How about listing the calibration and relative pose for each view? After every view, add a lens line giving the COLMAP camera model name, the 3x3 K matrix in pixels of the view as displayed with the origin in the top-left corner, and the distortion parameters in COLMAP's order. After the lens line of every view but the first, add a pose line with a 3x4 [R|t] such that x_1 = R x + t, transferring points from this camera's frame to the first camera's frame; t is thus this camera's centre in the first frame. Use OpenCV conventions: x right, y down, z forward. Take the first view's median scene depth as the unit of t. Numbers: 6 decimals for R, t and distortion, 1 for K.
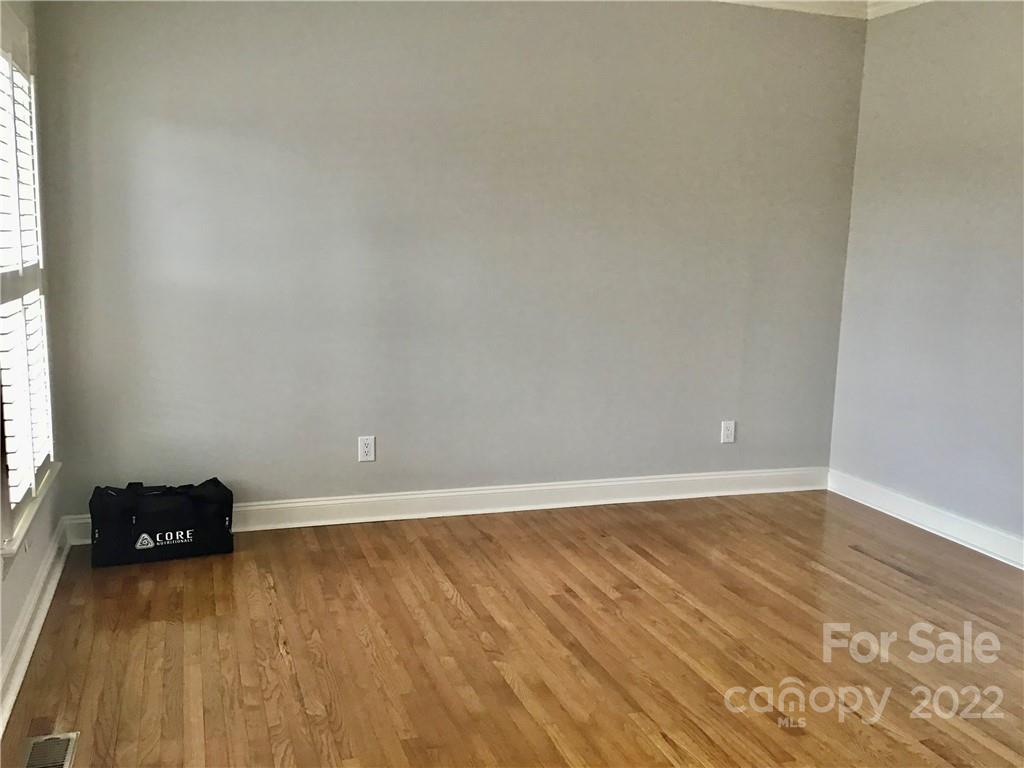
lens RADIAL K [[906.2, 0, 512.0], [0, 906.2, 384.0], [0, 0, 1]] dist [0.001799, -0.001234]
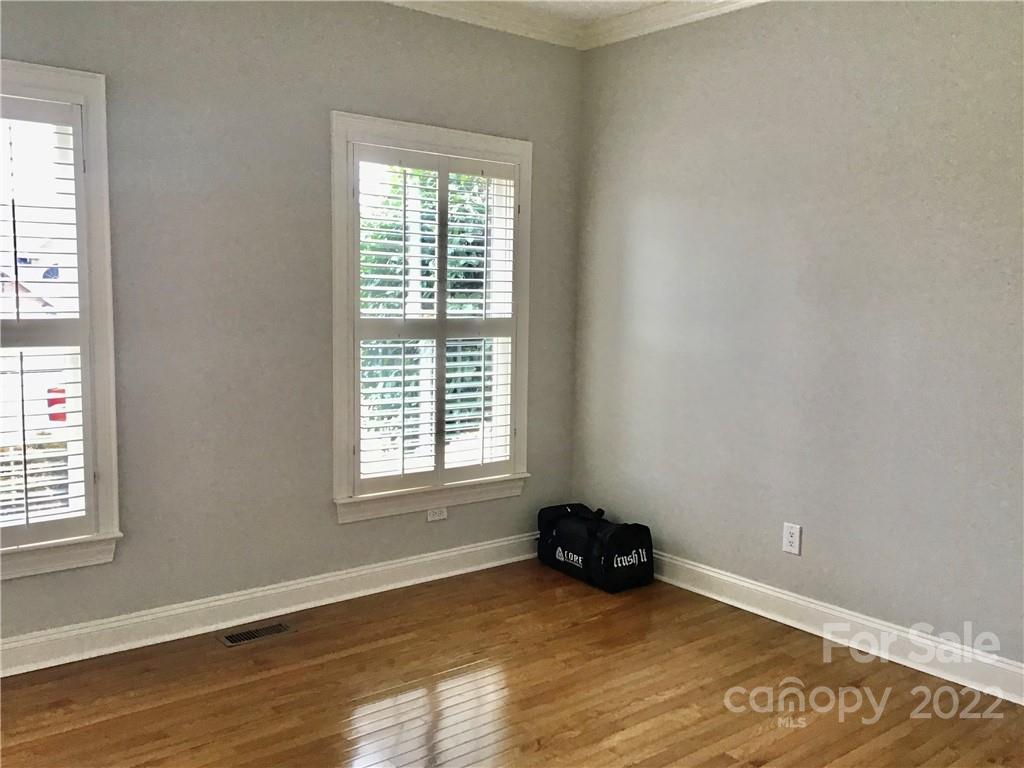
lens RADIAL K [[914.5, 0, 512.0], [0, 914.5, 384.0], [0, 0, 1]] dist [0.008793, 0.003308]
pose [[0.335882, 0.075469, -0.938876, 0.653227], [-0.161702, 0.986606, 0.021457, -0.057510], [0.927920, 0.144611, 0.343587, 0.506060]]
